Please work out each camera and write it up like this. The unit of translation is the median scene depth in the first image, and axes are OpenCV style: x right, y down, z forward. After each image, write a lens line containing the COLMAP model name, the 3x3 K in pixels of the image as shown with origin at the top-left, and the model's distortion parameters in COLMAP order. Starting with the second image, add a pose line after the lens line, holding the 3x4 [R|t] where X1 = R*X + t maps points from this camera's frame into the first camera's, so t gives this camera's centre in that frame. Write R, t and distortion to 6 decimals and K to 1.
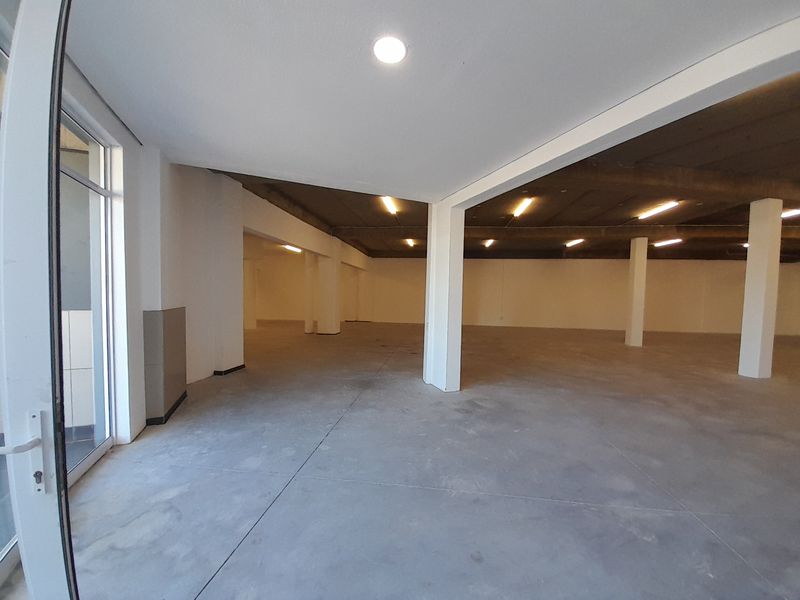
lens RADIAL K [[312.5, 0, 401.0], [0, 312.5, 312.0], [0, 0, 1]] dist [0.022803, -0.017725]
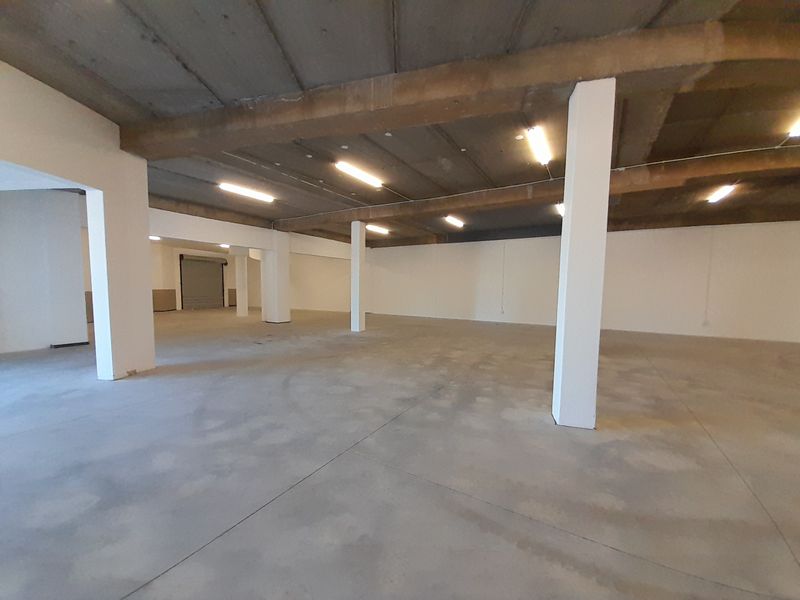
lens RADIAL K [[312.5, 0, 401.0], [0, 312.5, 312.0], [0, 0, 1]] dist [0.022803, -0.017725]
pose [[0.911273, 0.022619, -0.411180, 0.740890], [-0.013698, 0.999603, 0.024630, 0.003010], [0.411574, -0.016813, 0.911221, 0.258367]]
